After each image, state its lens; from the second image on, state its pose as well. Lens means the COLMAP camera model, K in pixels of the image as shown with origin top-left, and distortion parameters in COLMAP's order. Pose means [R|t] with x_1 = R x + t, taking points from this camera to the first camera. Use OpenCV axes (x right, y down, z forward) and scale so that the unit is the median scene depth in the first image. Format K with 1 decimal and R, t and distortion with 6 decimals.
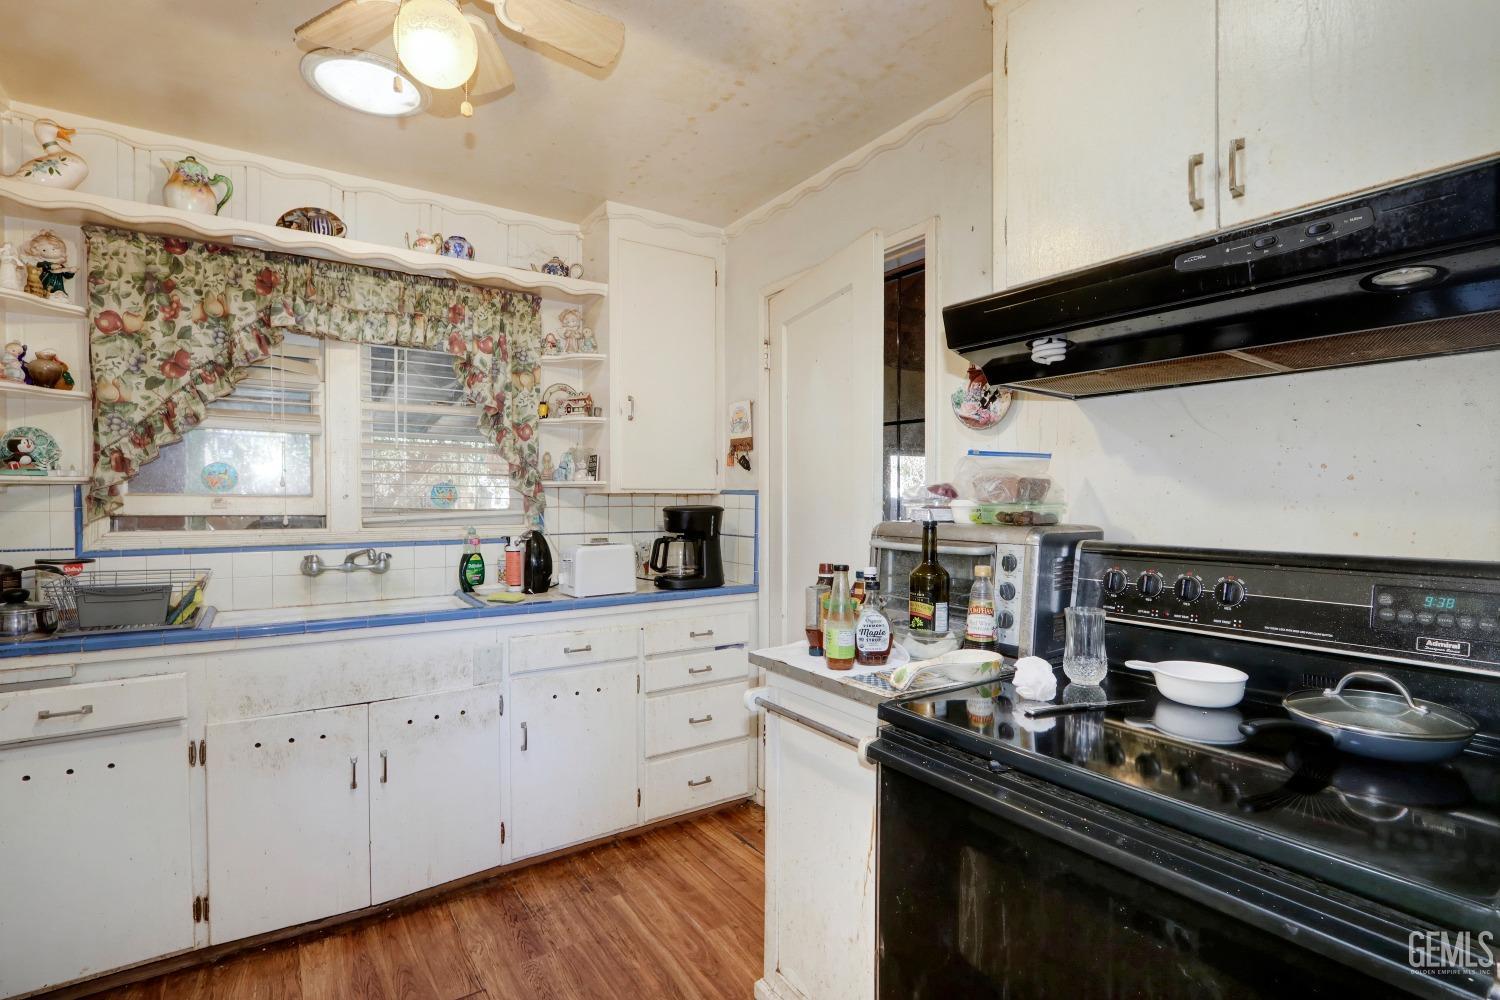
lens RADIAL K [[720.6, 0, 757.9], [0, 720.6, 504.6], [0, 0, 1]] dist [-0.011201, 0.000284]
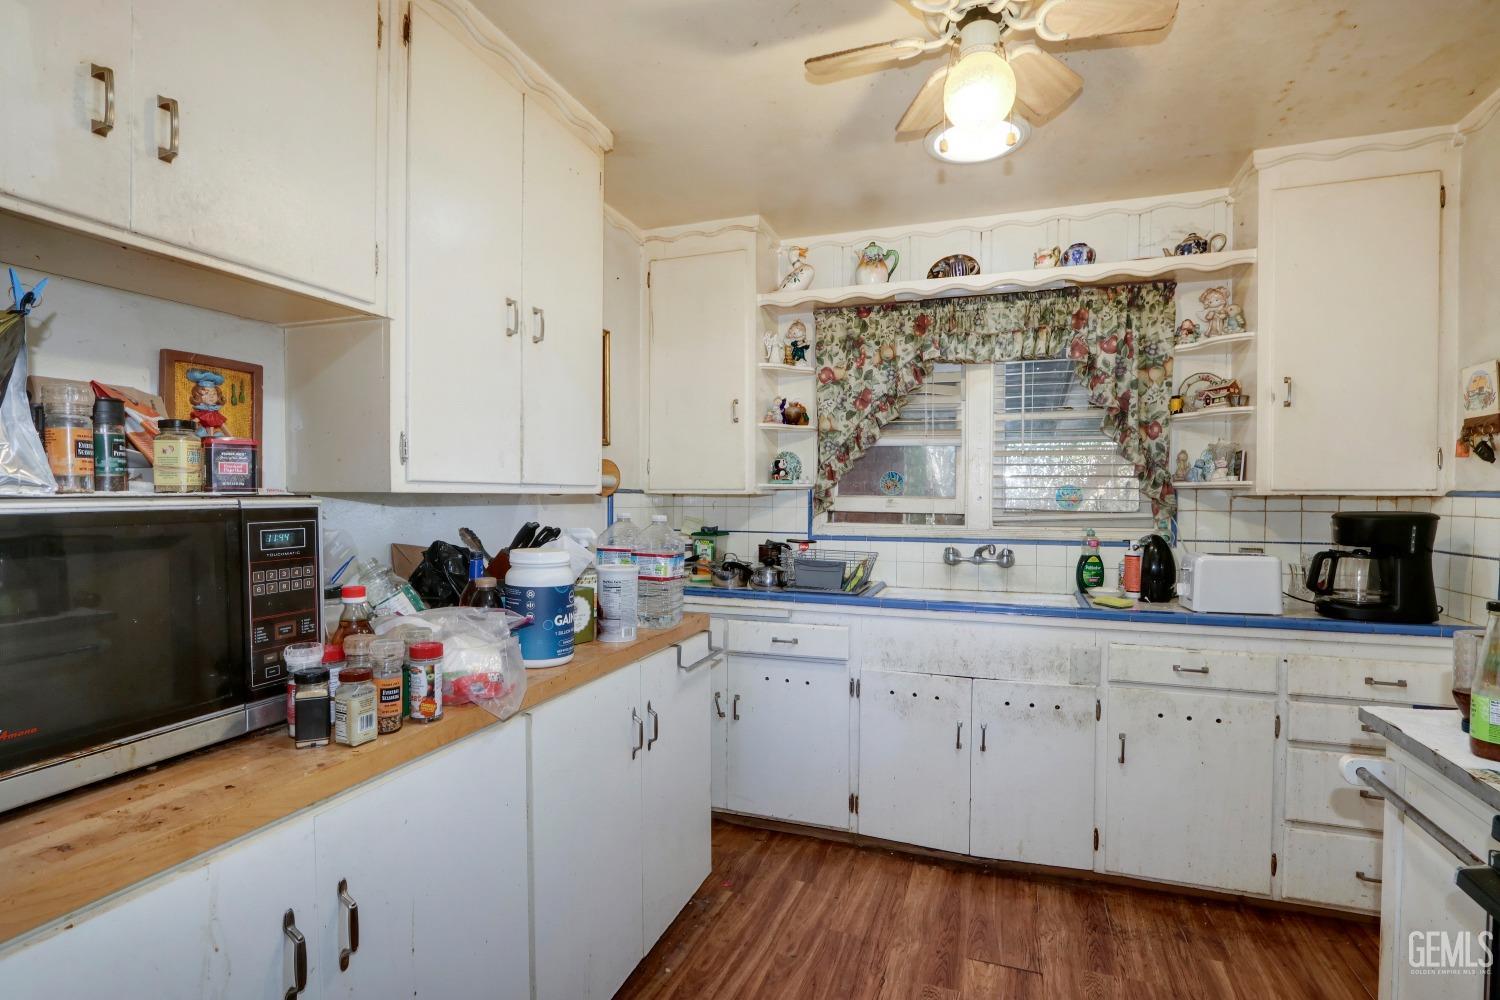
lens RADIAL K [[720.6, 0, 757.9], [0, 720.6, 504.6], [0, 0, 1]] dist [-0.011201, 0.000284]
pose [[0.587574, 0.009822, -0.809111, 0.171005], [-0.013141, 0.999910, 0.002595, 0.000860], [0.809063, 0.009108, 0.587651, 0.042460]]
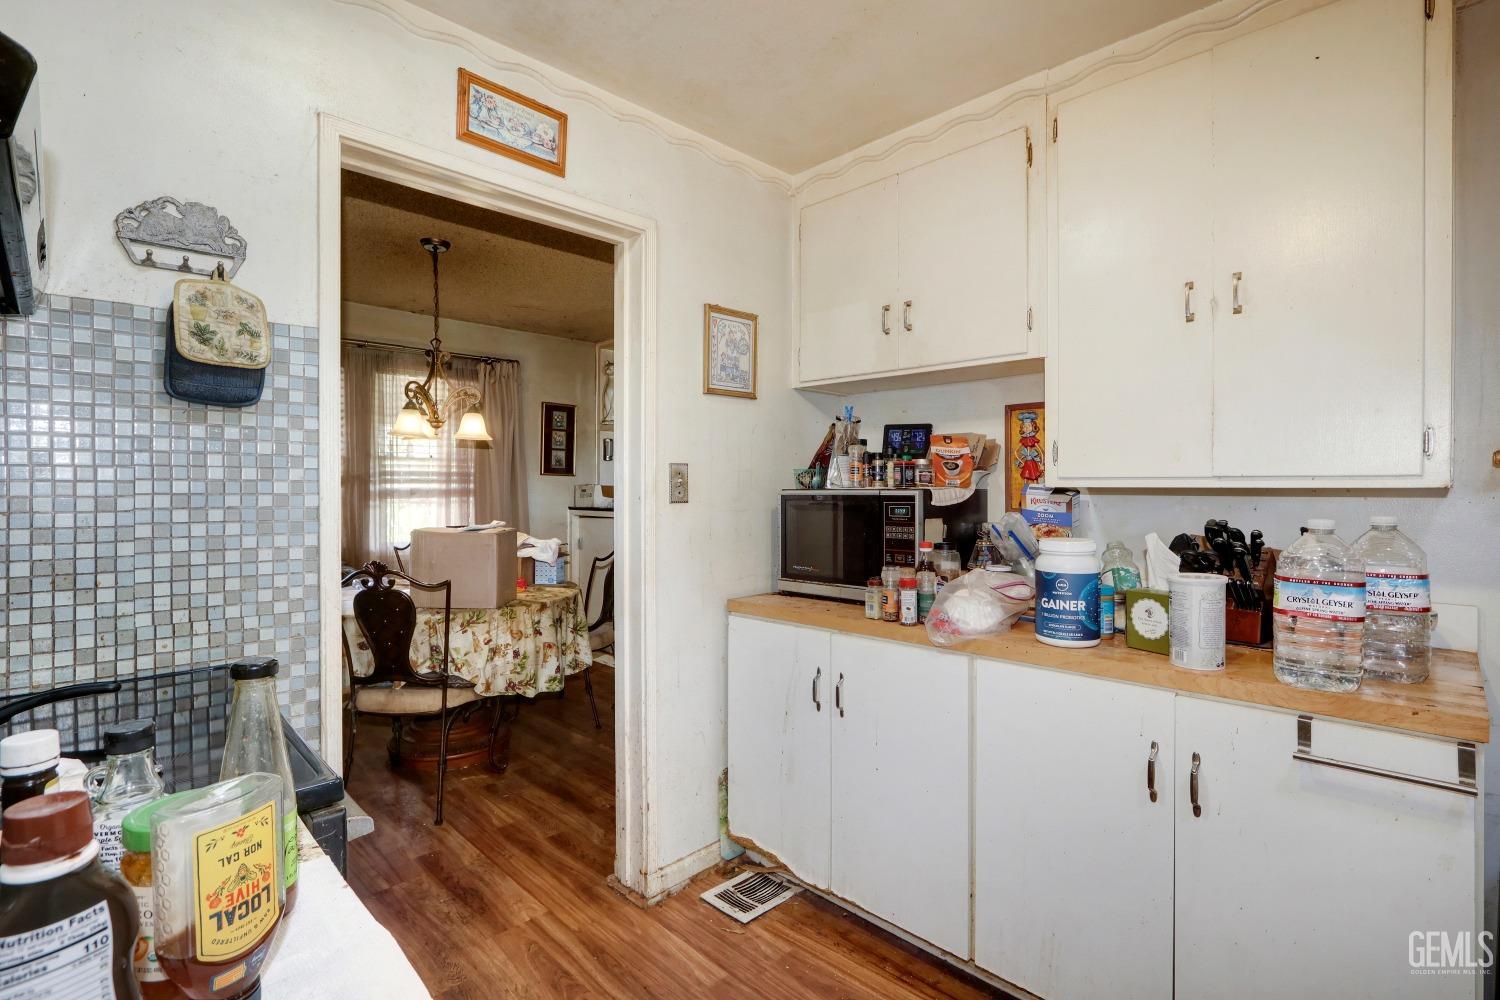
lens RADIAL K [[707.7, 0, 746.7], [0, 707.7, 490.9], [0, 0, 1]] dist [-0.007747, 0.000017]
pose [[-0.983985, -0.000892, -0.178247, -0.053183], [-0.004371, 0.999808, 0.019126, -0.014476], [0.178196, 0.019599, -0.983800, 0.975261]]
